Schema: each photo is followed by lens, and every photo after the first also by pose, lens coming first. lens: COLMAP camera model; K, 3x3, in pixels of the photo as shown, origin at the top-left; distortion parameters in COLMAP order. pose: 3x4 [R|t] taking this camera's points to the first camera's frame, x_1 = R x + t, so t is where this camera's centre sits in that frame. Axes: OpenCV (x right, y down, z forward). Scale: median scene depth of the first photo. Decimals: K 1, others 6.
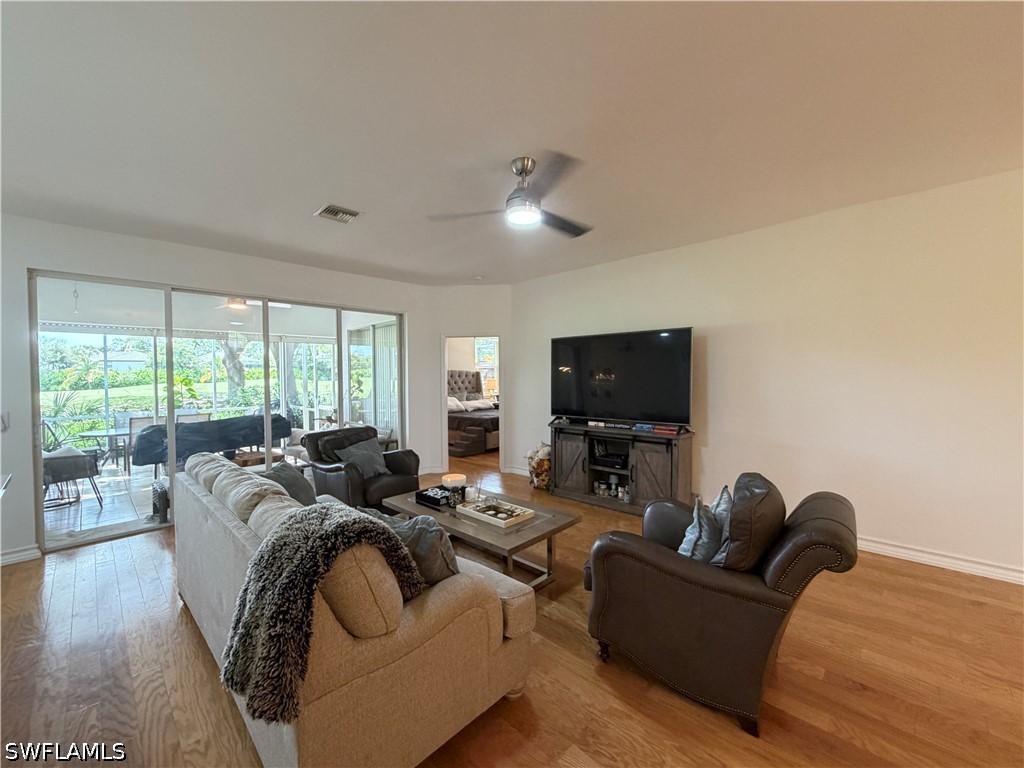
lens RADIAL K [[409.4, 0, 512.0], [0, 409.4, 380.7], [0, 0, 1]] dist [0.002992, 0.000224]
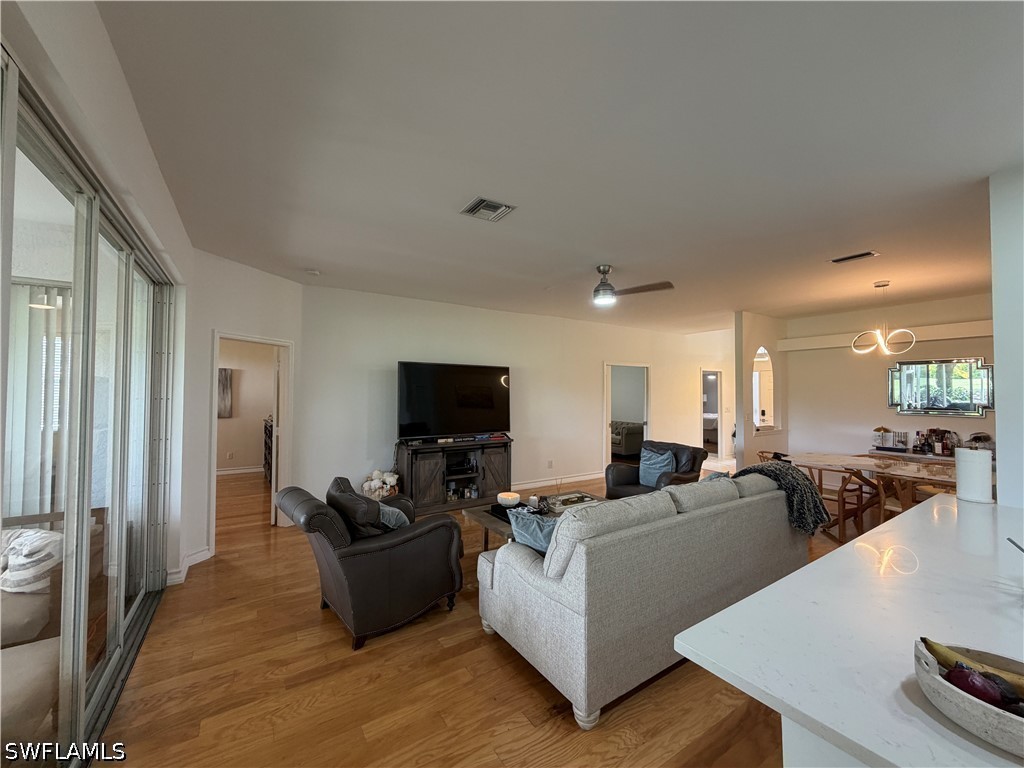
lens RADIAL K [[409.4, 0, 509.1], [0, 409.4, 383.3], [0, 0, 1]] dist [0.002992, 0.000224]
pose [[0.228872, 0.034659, 0.972839, -1.034662], [0.006492, 0.999289, -0.037129, -0.014305], [-0.973435, 0.014814, 0.228485, 0.648894]]
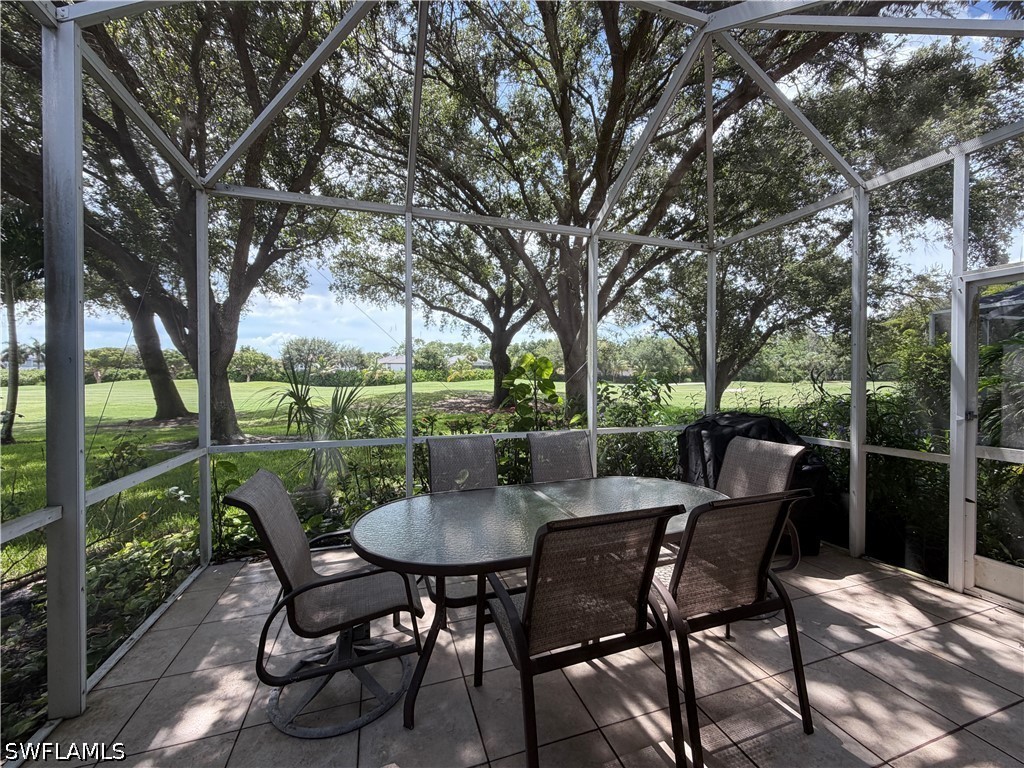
lens RADIAL K [[409.4, 0, 510.3], [0, 409.4, 384.5], [0, 0, 1]] dist [0.002992, 0.000224]
pose [[0.884503, 0.016743, -0.466234, -1.502370], [-0.014933, 0.999860, 0.007576, 0.045857], [0.466296, 0.000261, 0.884629, 1.485041]]
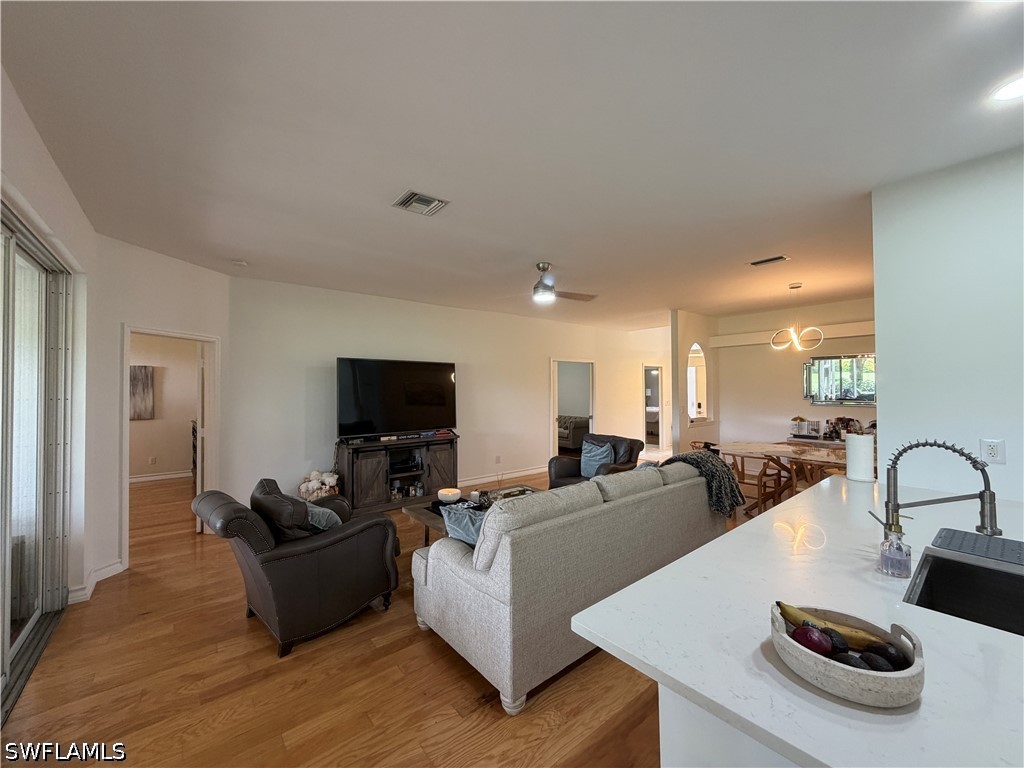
lens RADIAL K [[409.4, 0, 508.6], [0, 409.4, 383.1], [0, 0, 1]] dist [0.002992, 0.000224]
pose [[0.123148, 0.024842, 0.992077, -1.032577], [0.018419, 0.999457, -0.027314, -0.012289], [-0.992217, 0.021637, 0.122624, 0.614092]]
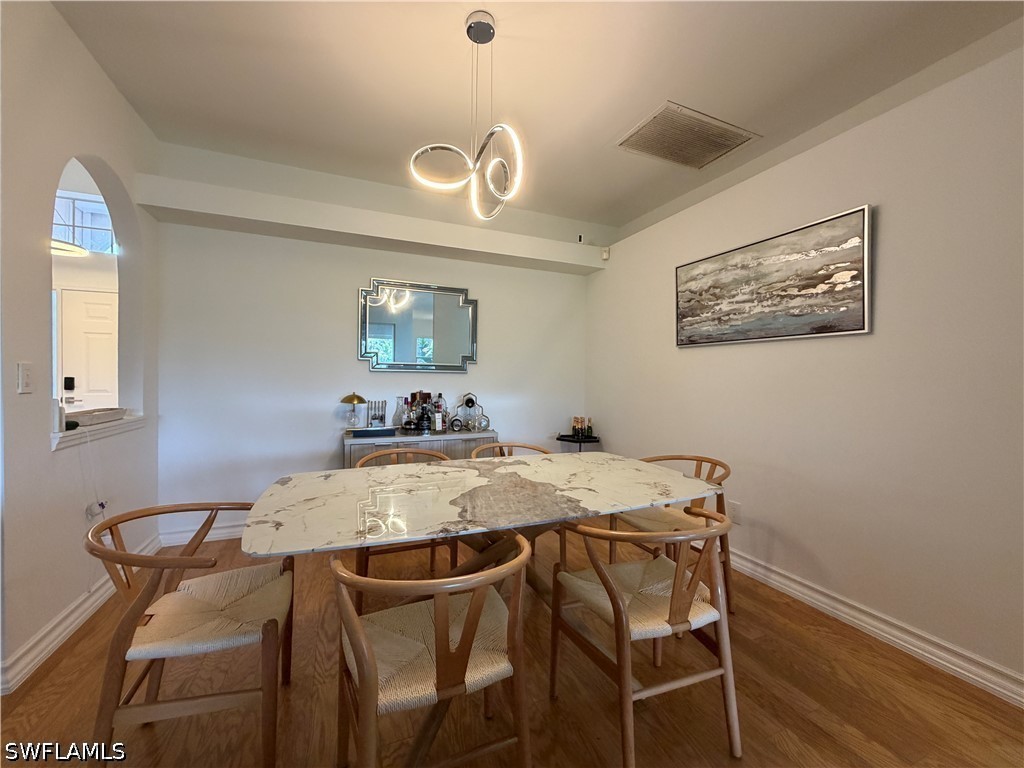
lens RADIAL K [[409.4, 0, 509.1], [0, 409.4, 376.0], [0, 0, 1]] dist [0.002992, 0.000224]
pose [[-0.918679, 0.005549, 0.394966, 0.134938], [0.006930, 0.999974, 0.002069, 0.063411], [-0.394945, 0.004638, -0.918693, 0.293835]]
